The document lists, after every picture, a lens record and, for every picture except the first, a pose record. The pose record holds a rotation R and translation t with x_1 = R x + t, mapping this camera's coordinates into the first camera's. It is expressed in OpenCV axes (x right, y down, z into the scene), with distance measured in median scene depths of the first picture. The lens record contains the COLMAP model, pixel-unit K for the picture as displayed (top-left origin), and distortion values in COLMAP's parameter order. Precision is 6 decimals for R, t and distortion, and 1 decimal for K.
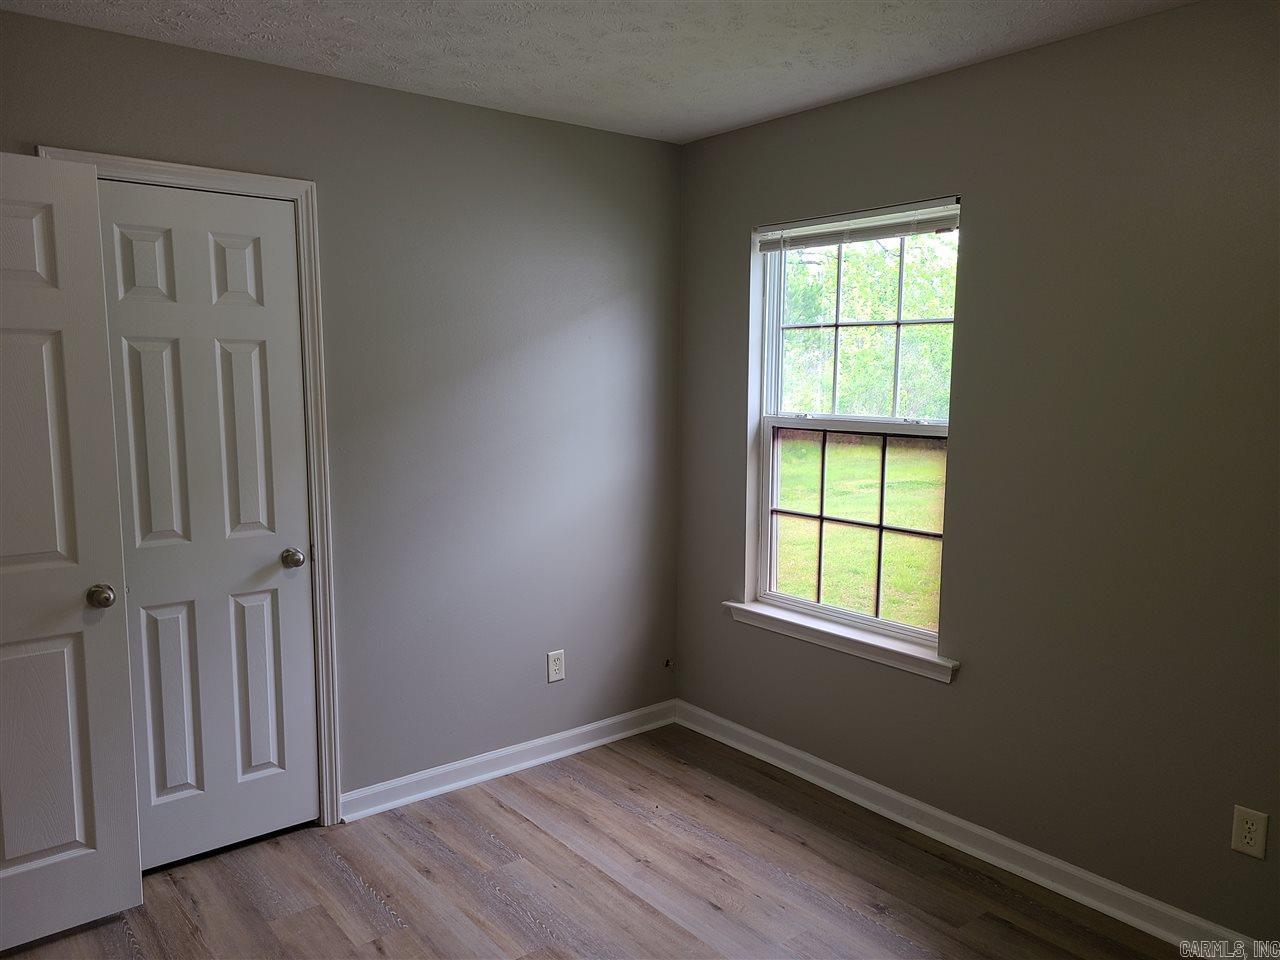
lens RADIAL K [[954.5, 0, 613.6], [0, 954.5, 488.6], [0, 0, 1]] dist [0.064413, -0.040458]
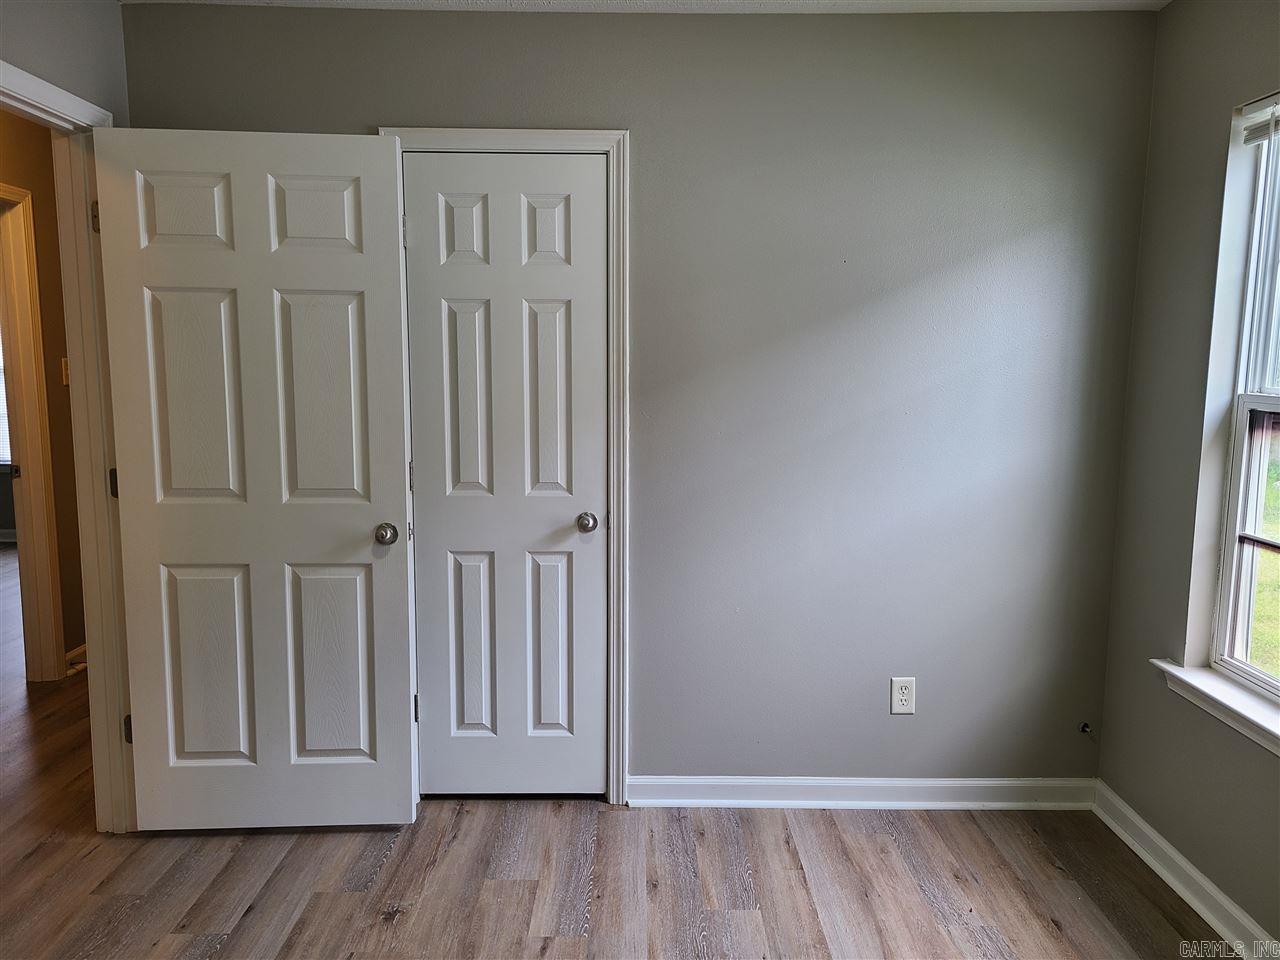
lens RADIAL K [[954.5, 0, 642.1], [0, 954.5, 480.8], [0, 0, 1]] dist [0.064413, -0.040458]
pose [[0.791968, 0.081639, -0.605080, 0.299714], [-0.078594, 0.996407, 0.031569, -0.005327], [0.605483, 0.022554, 0.795538, 0.262984]]
